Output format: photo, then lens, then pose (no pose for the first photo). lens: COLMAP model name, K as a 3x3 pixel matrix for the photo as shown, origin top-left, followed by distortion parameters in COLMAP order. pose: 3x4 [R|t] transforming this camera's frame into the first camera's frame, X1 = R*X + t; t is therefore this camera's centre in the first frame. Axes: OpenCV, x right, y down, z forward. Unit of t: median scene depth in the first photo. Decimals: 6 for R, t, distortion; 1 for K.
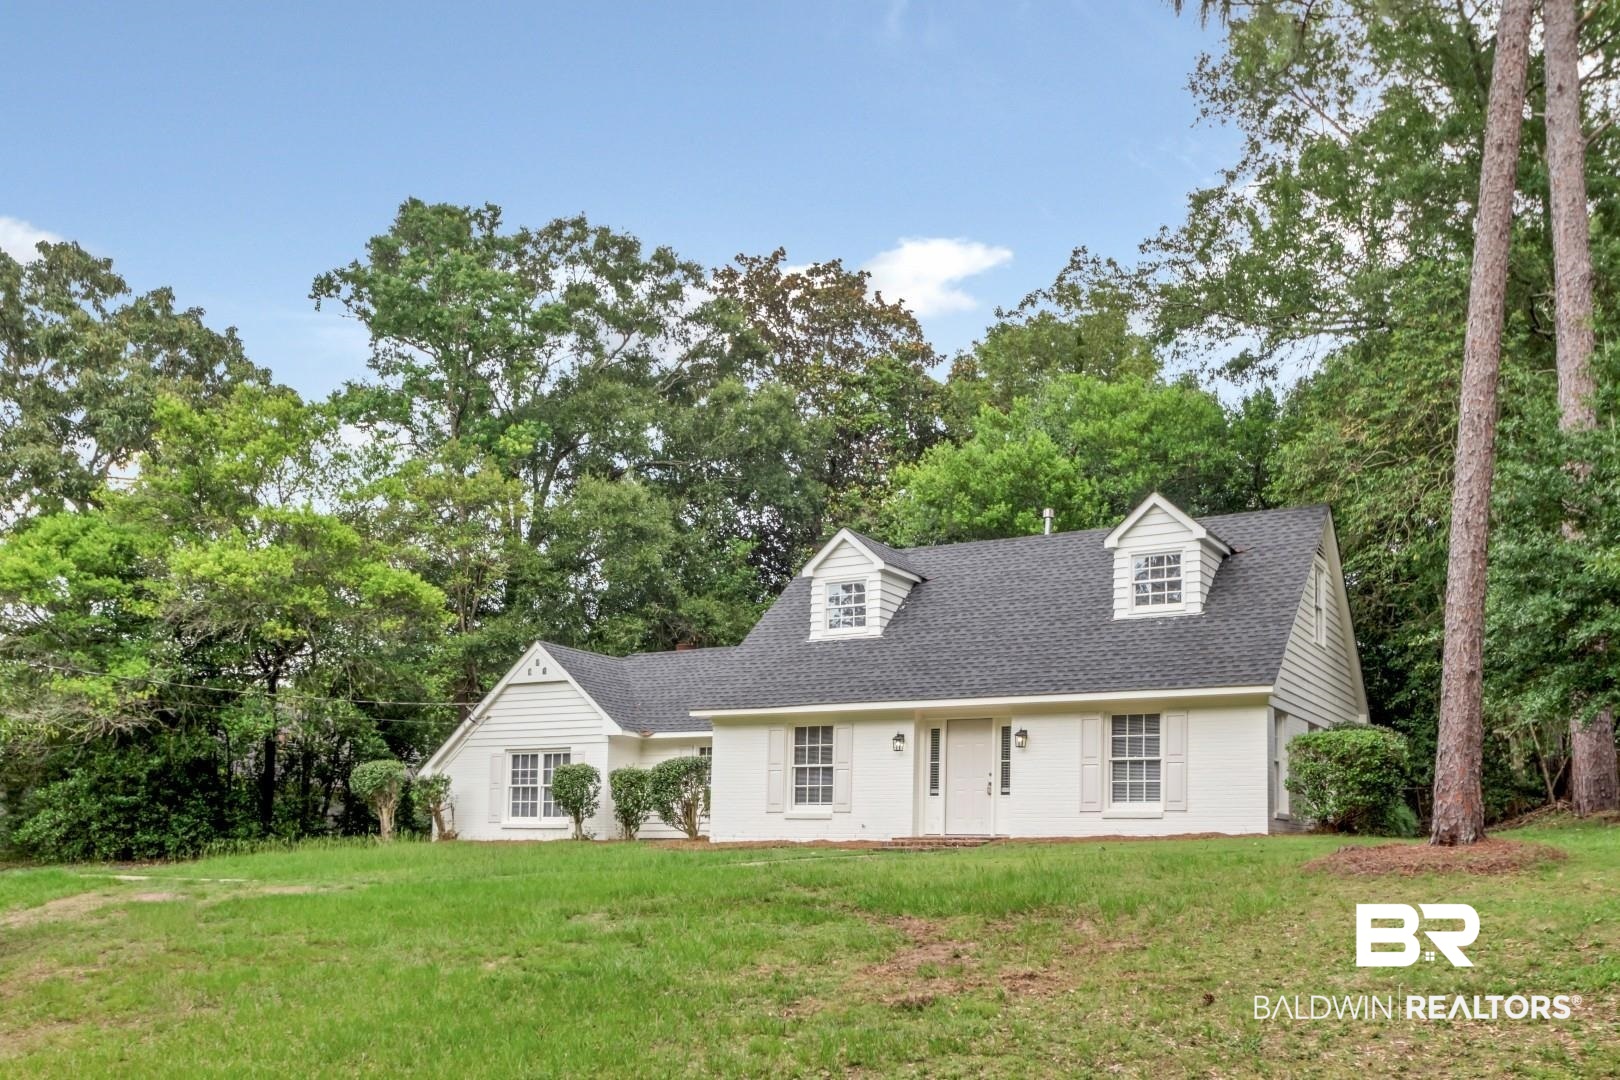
lens RADIAL K [[1429.7, 0, 742.3], [0, 1429.7, 721.6], [0, 0, 1]] dist [-0.011650, 0.003655]
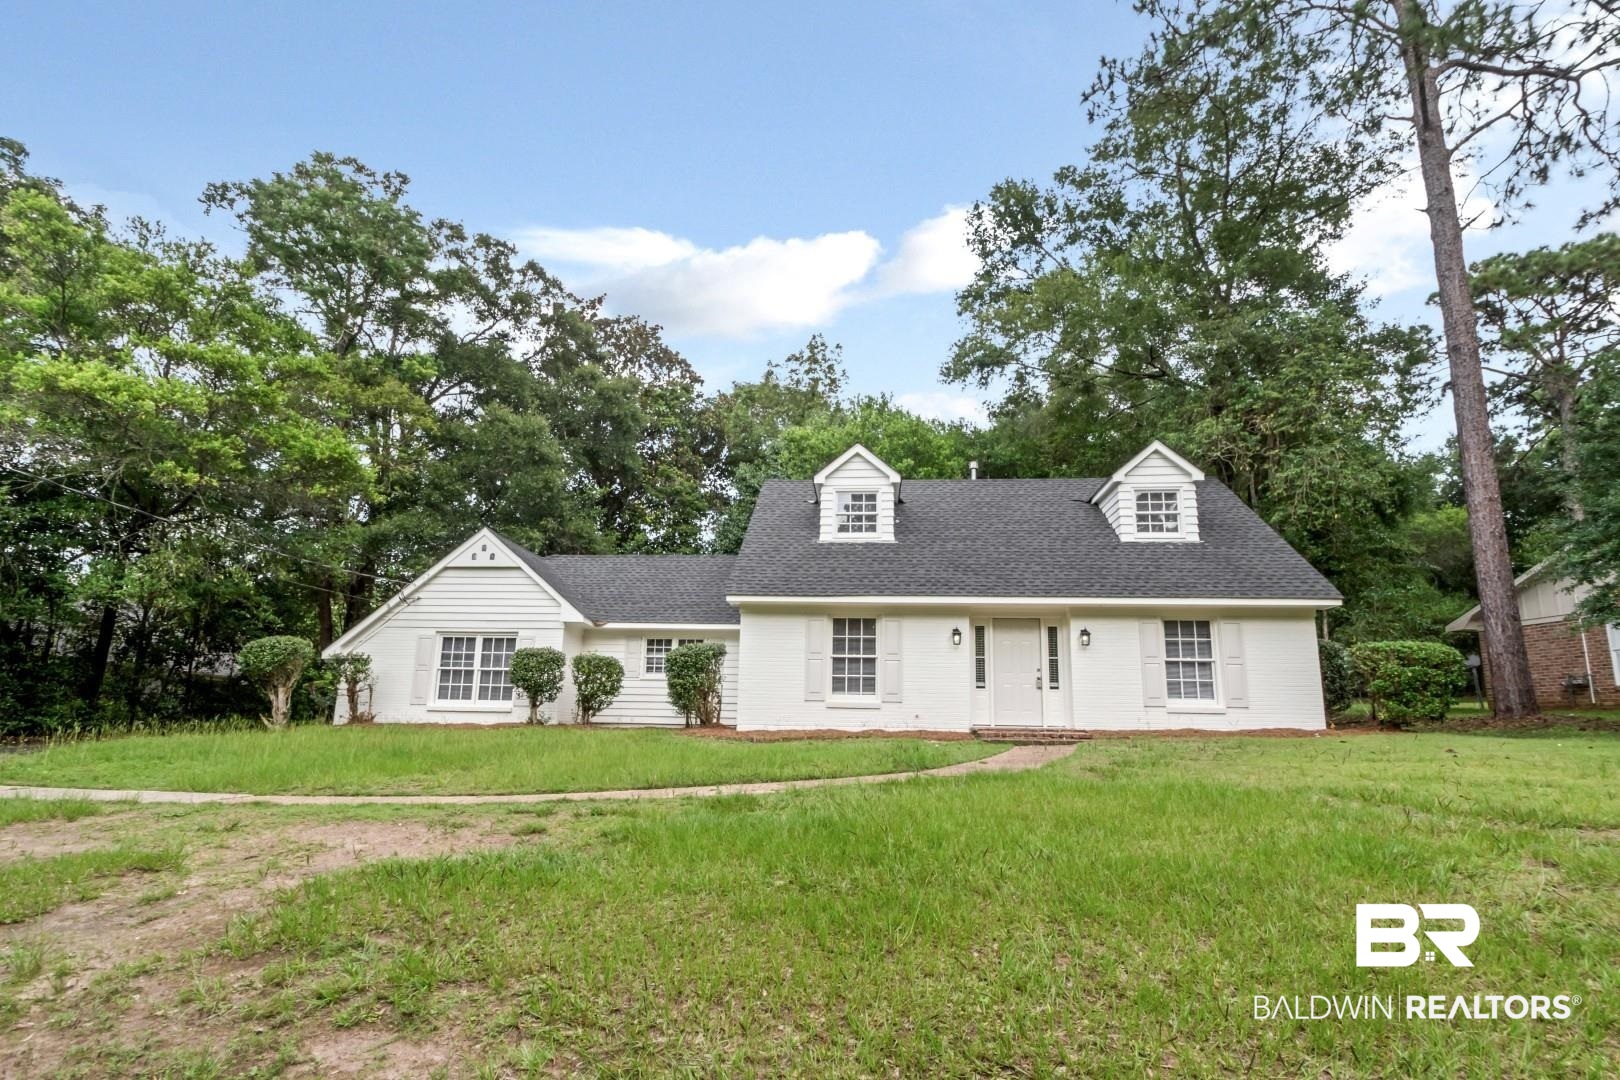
lens RADIAL K [[791.5, 0, 825.5], [0, 791.5, 585.7], [0, 0, 1]] dist [-0.002509, 0.004686]
pose [[0.888701, 0.085960, 0.450357, -0.218339], [-0.047931, 0.994304, -0.095200, 0.033877], [-0.455975, 0.063018, 0.887759, 0.477061]]
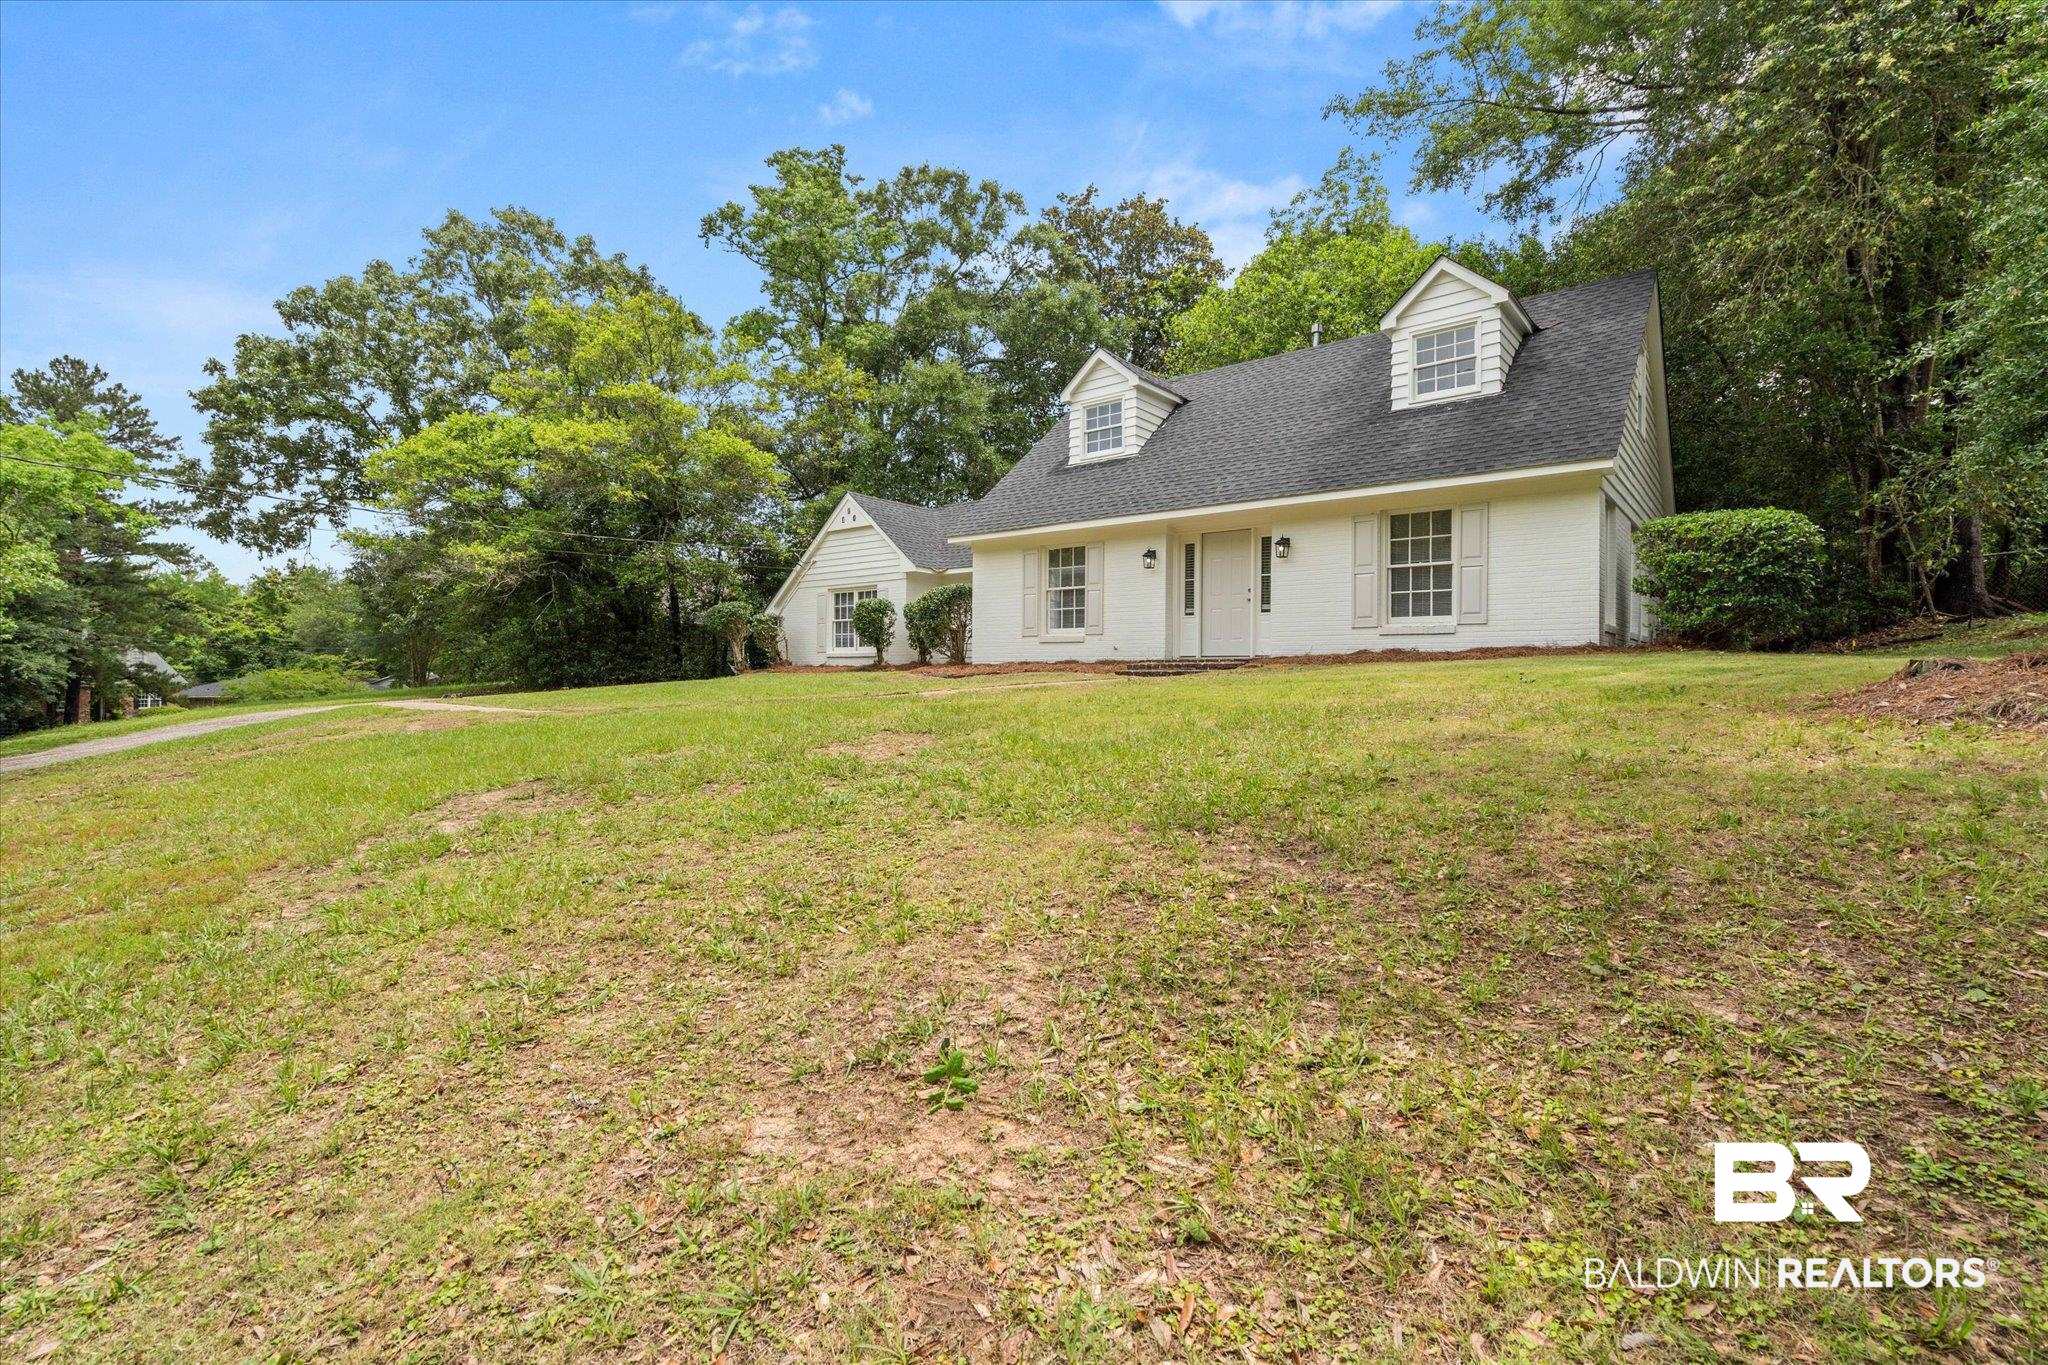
lens RADIAL K [[922.7, 0, 968.3], [0, 922.7, 669.3], [0, 0, 1]] dist [-0.005569, -0.000813]
pose [[0.988144, -0.019020, -0.152348, 0.074635], [0.033299, 0.995227, 0.091733, 0.024038], [0.149876, -0.095718, 0.984061, 0.338806]]
